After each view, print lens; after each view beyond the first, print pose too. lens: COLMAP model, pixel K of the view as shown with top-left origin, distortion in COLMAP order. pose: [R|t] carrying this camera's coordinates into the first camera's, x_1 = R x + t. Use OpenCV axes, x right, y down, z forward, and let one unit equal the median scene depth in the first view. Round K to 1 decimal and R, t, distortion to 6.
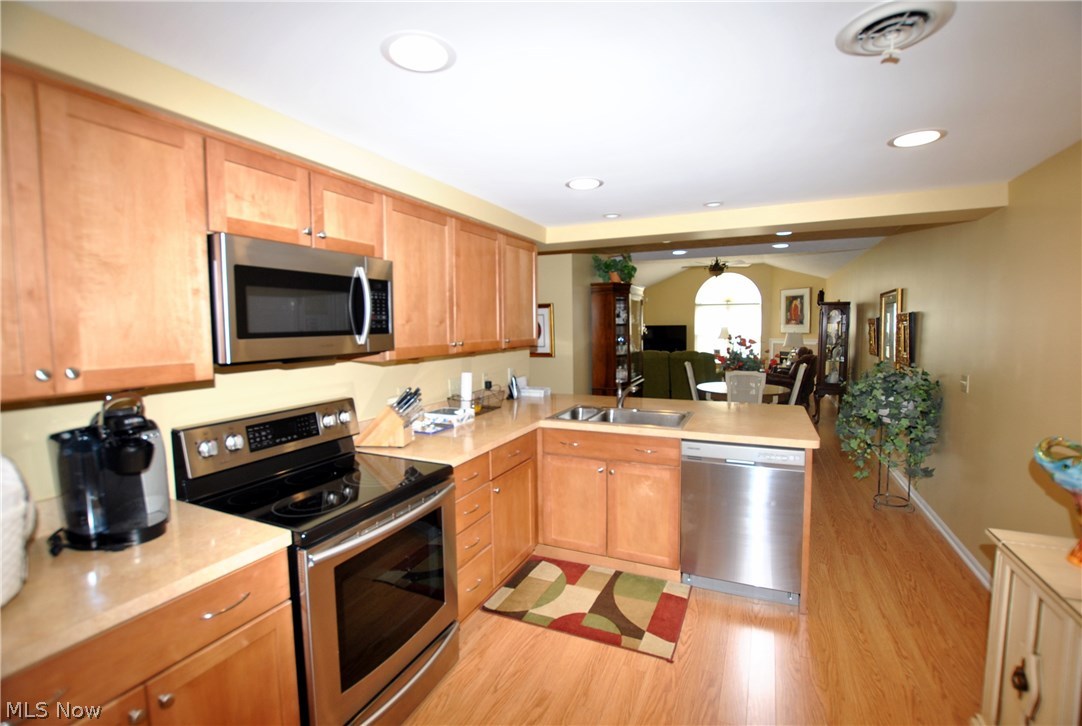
lens RADIAL K [[477.6, 0, 550.9], [0, 477.6, 364.3], [0, 0, 1]] dist [-0.015154, -0.000185]
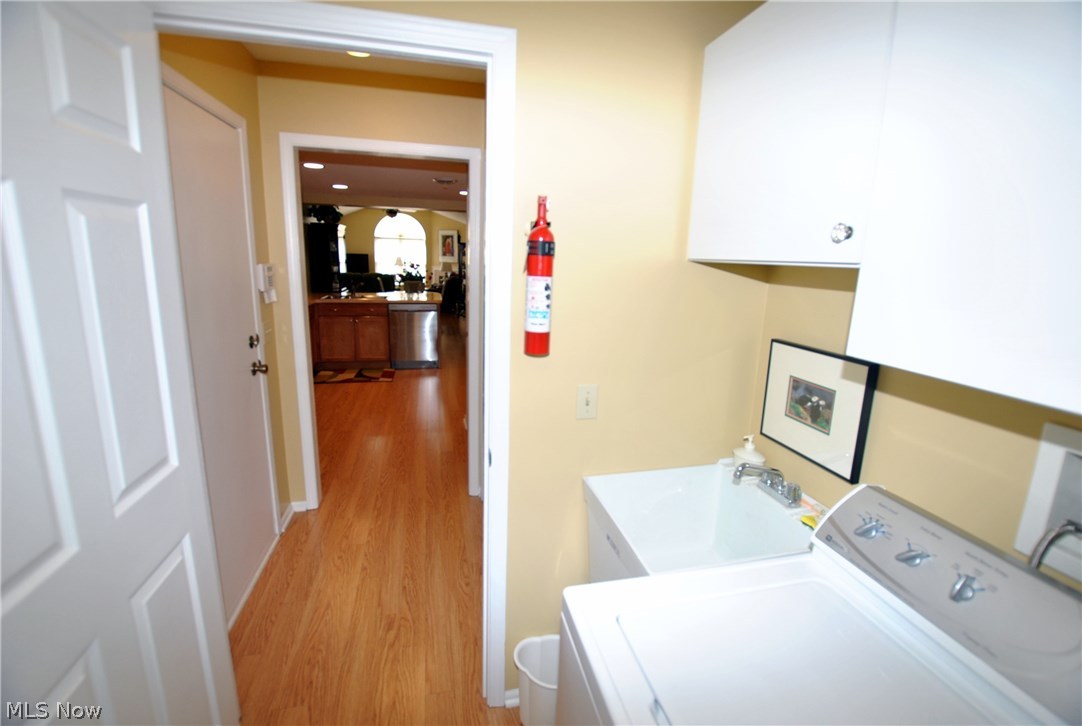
lens RADIAL K [[477.6, 0, 545.6], [0, 477.6, 355.7], [0, 0, 1]] dist [-0.015154, -0.000185]
pose [[0.795187, -0.084692, 0.600420, -0.142616], [0.008738, 0.991696, 0.128311, 0.032442], [-0.606301, -0.096784, 0.789324, -0.351350]]
